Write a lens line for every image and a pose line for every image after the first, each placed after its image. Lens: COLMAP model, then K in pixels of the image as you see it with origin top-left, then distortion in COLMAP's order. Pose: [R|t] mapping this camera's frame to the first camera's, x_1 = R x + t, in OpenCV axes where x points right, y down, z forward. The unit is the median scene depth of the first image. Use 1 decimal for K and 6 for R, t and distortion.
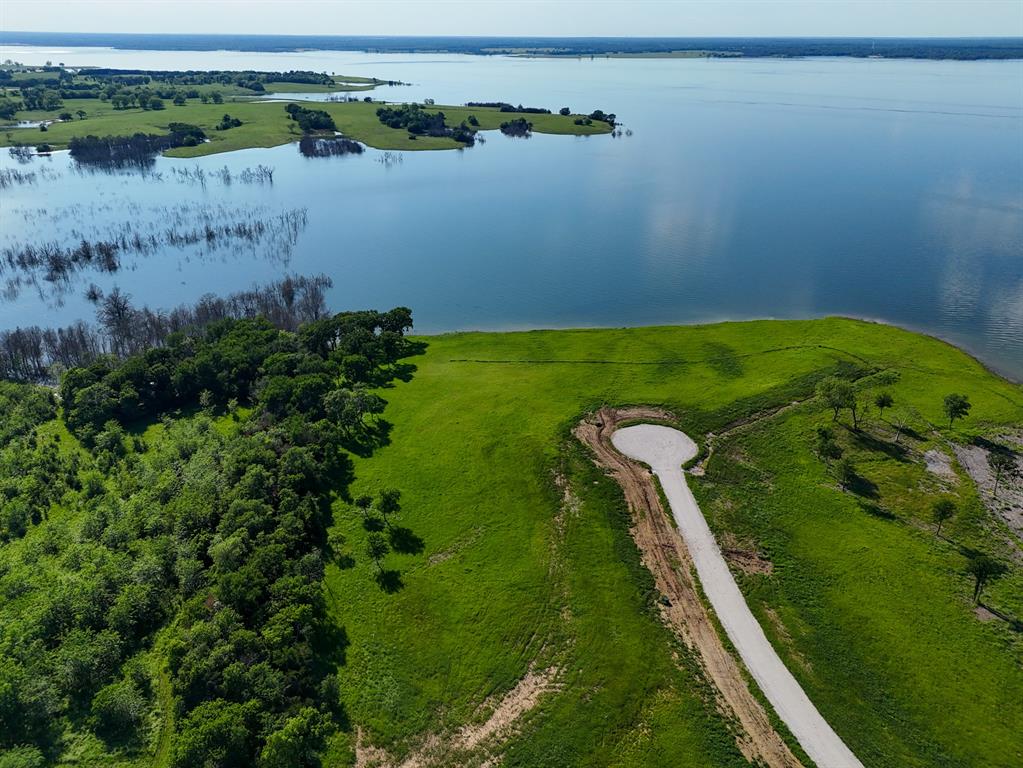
lens RADIAL K [[752.2, 0, 511.5], [0, 752.2, 384.0], [0, 0, 1]] dist [0.050200, -0.043885]
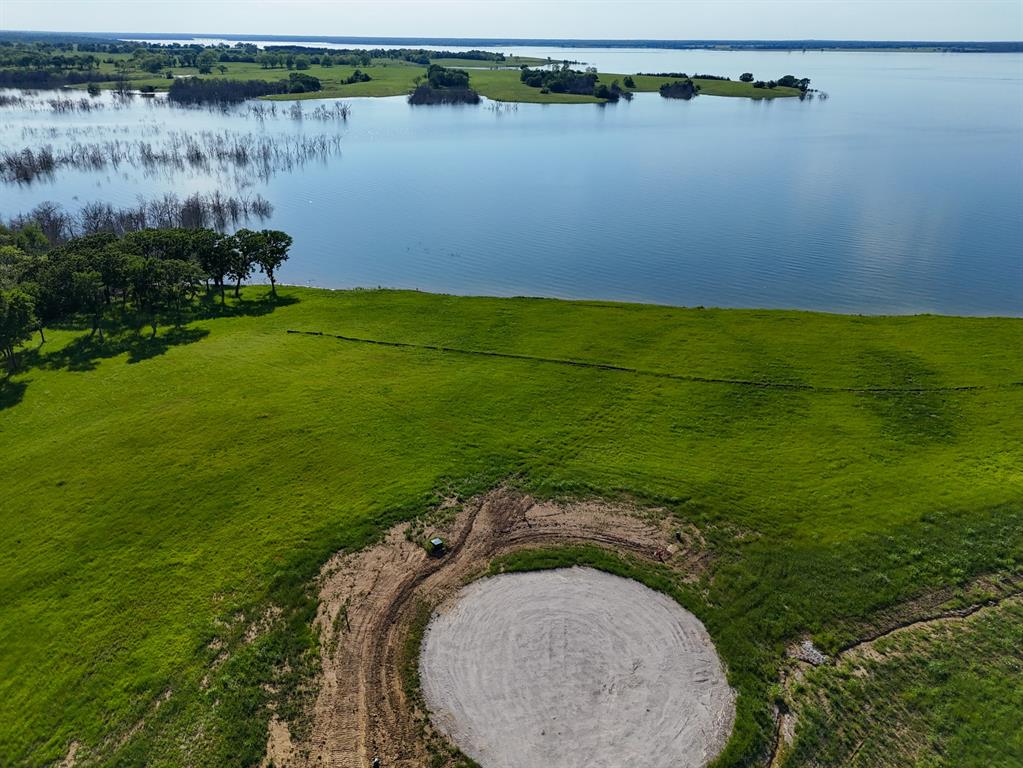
lens RADIAL K [[752.2, 0, 511.5], [0, 752.2, 384.0], [0, 0, 1]] dist [0.050200, -0.043885]
pose [[0.969321, 0.106551, -0.221502, 0.156553], [-0.107771, 0.994154, 0.006605, -0.015115], [0.220910, 0.017469, 0.975138, 0.522494]]
